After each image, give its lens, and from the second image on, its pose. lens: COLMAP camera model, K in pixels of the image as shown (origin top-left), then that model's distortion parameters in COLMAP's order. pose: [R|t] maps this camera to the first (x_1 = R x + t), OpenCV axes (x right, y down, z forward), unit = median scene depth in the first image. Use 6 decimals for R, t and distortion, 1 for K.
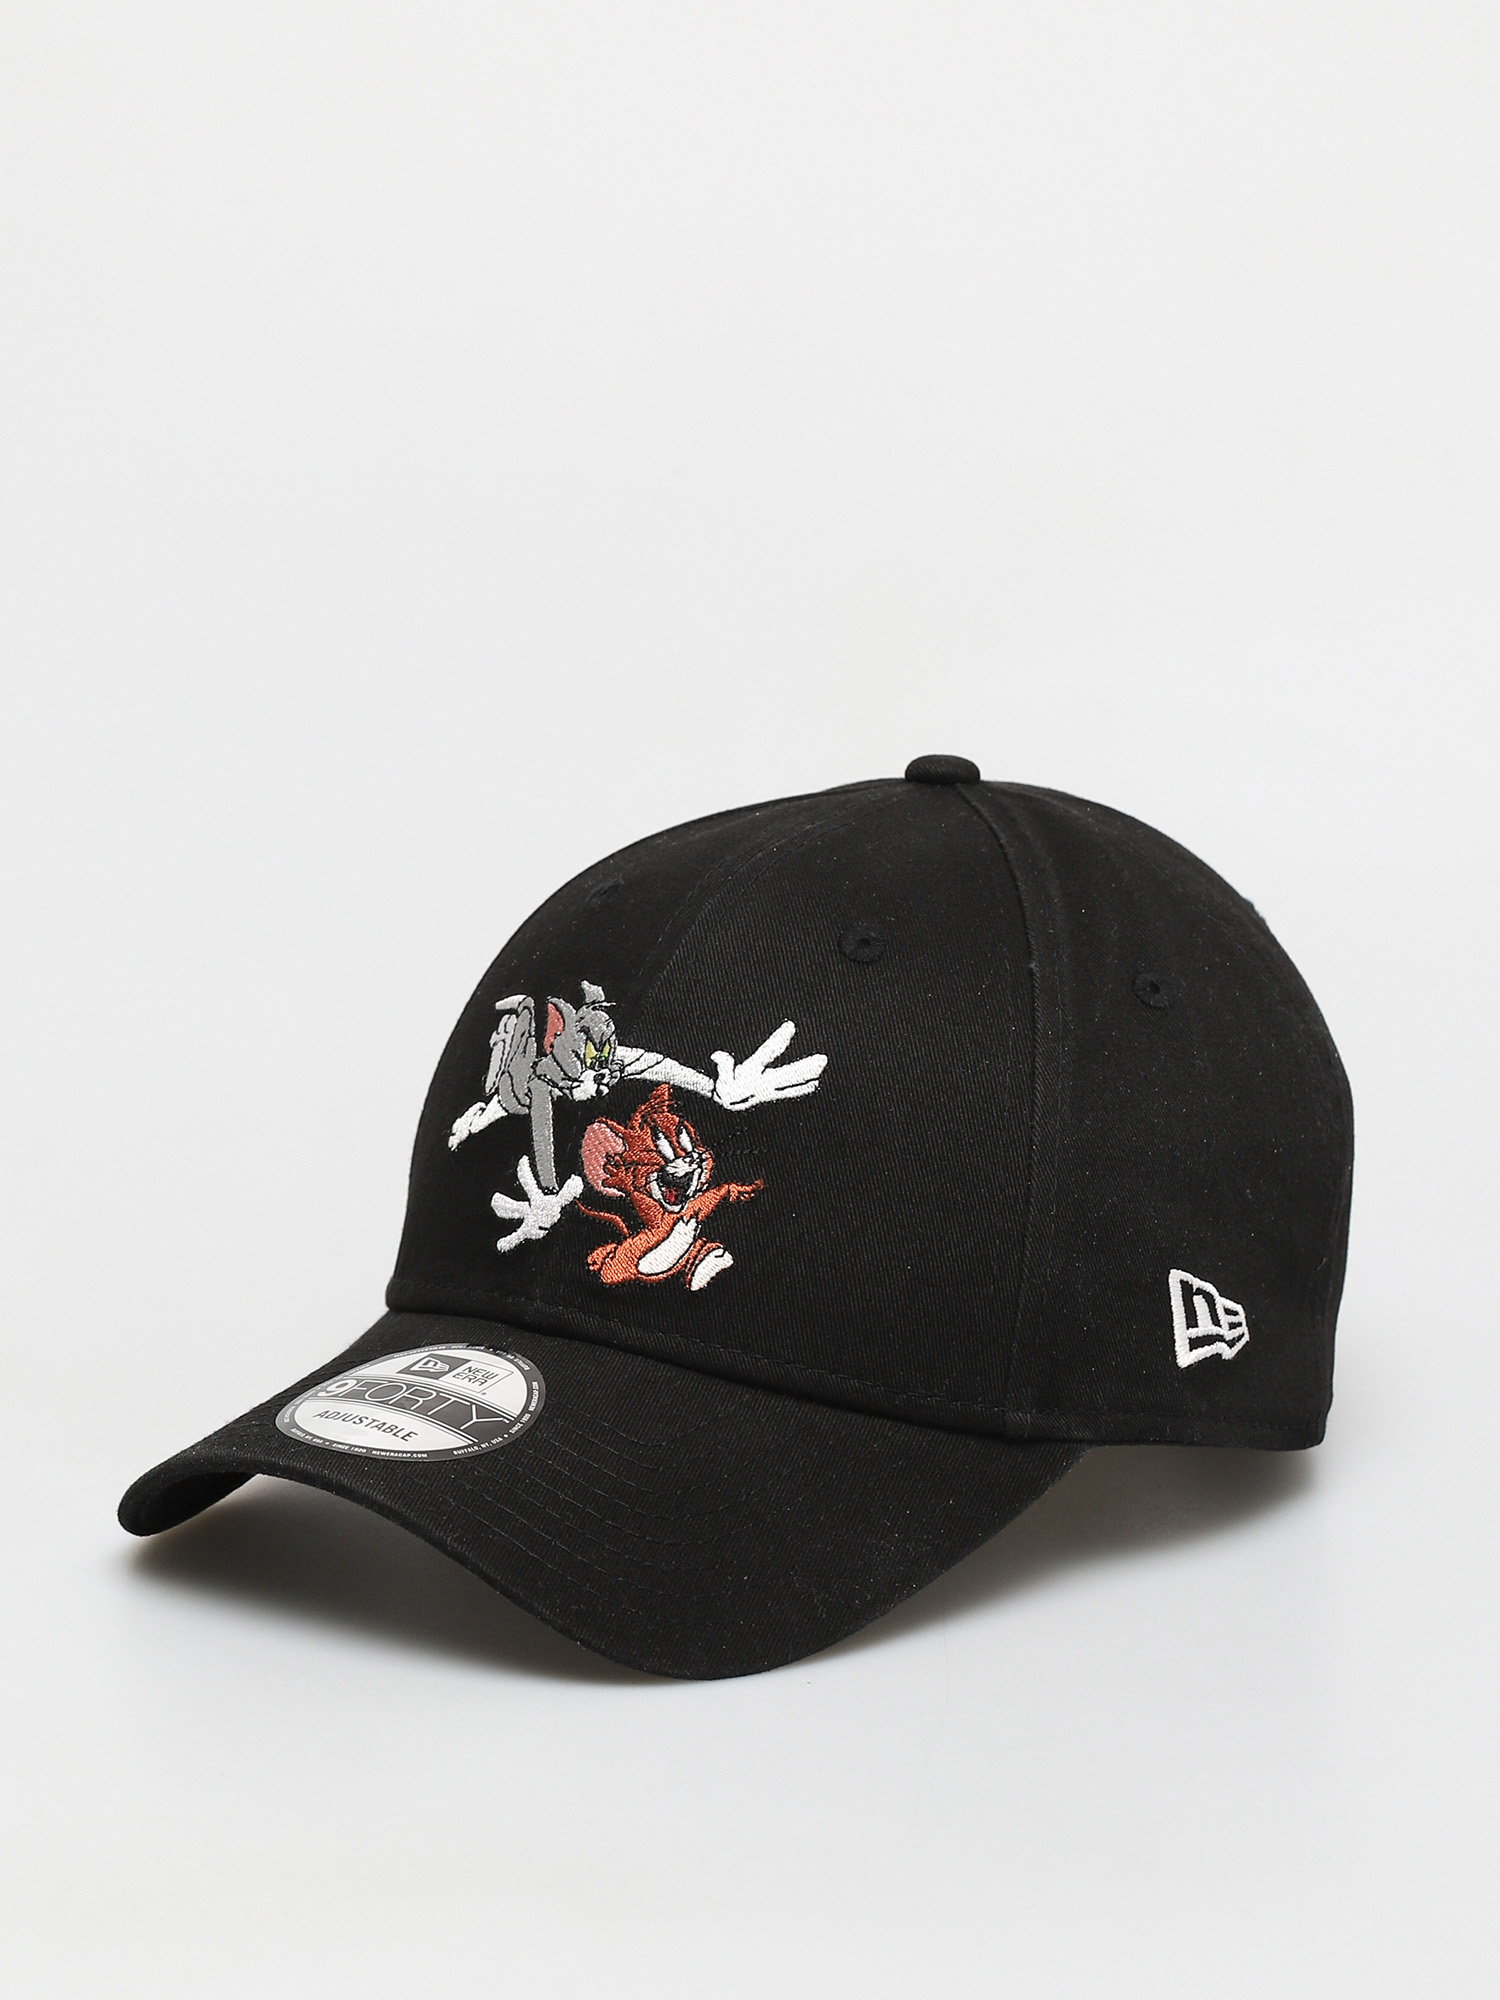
lens RADIAL K [[5620.4, 0, 750.0], [0, 5620.4, 1000.0], [0, 0, 1]] dist [-0.443328, -0.265267]
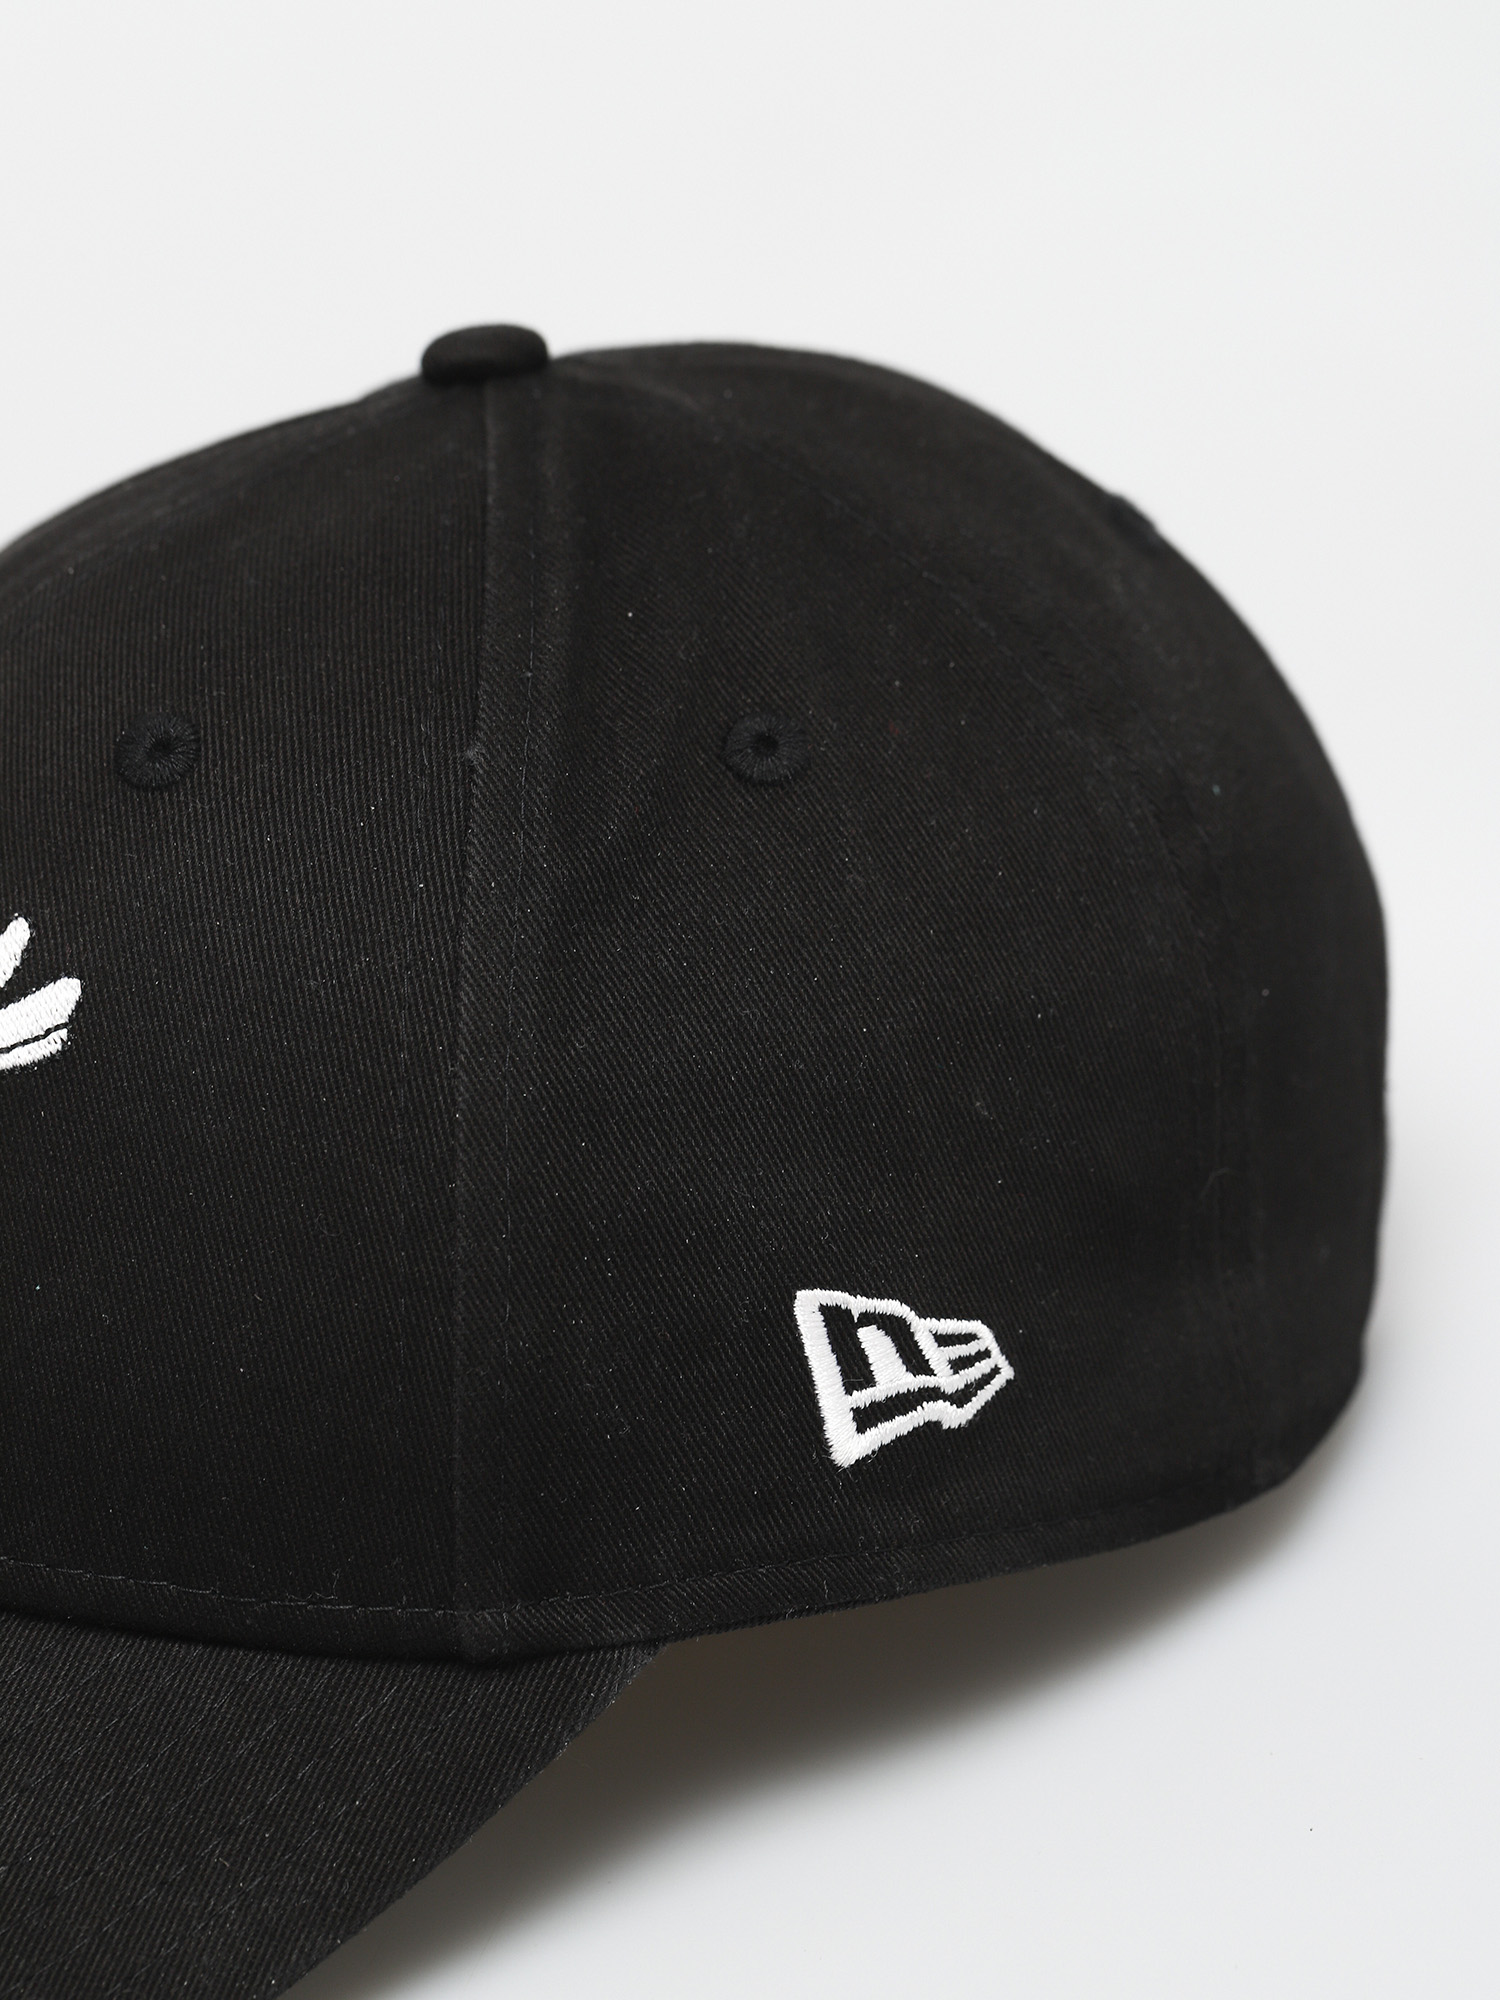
lens RADIAL K [[5620.4, 0, 750.0], [0, 5620.4, 1000.0], [0, 0, 1]] dist [-0.443328, -0.265267]
pose [[0.966294, -0.099989, -0.237229, 0.199484], [0.129898, 0.984957, 0.113961, -0.040253], [0.222266, -0.140936, 0.964746, 0.487101]]
